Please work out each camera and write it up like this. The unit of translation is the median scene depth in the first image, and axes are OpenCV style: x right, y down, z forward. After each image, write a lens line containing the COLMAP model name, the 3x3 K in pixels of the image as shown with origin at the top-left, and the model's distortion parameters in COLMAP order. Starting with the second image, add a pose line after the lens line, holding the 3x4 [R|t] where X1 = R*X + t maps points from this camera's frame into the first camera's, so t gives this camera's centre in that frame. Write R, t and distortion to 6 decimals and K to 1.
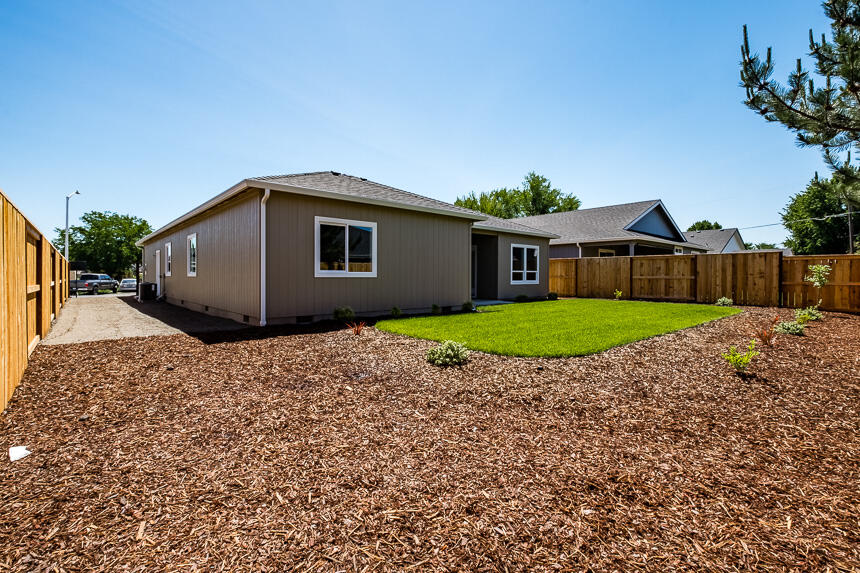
lens RADIAL K [[397.2, 0, 431.4], [0, 397.2, 284.1], [0, 0, 1]] dist [-0.001289, -0.000052]
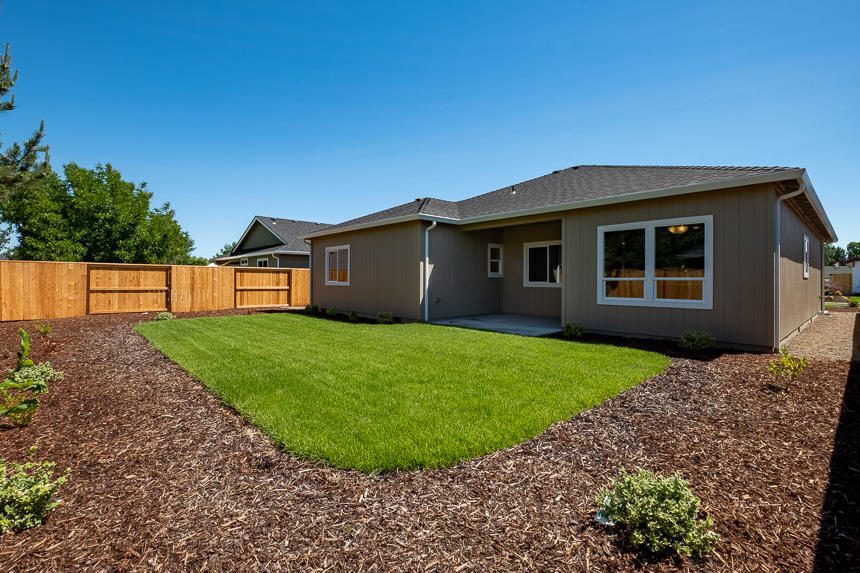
lens RADIAL K [[397.2, 0, 431.4], [0, 397.2, 284.1], [0, 0, 1]] dist [-0.001289, -0.000052]
pose [[0.026157, -0.025002, -0.999345, 0.721660], [-0.049100, 0.998448, -0.026264, -0.000454], [0.998451, 0.049755, 0.024888, 0.753497]]
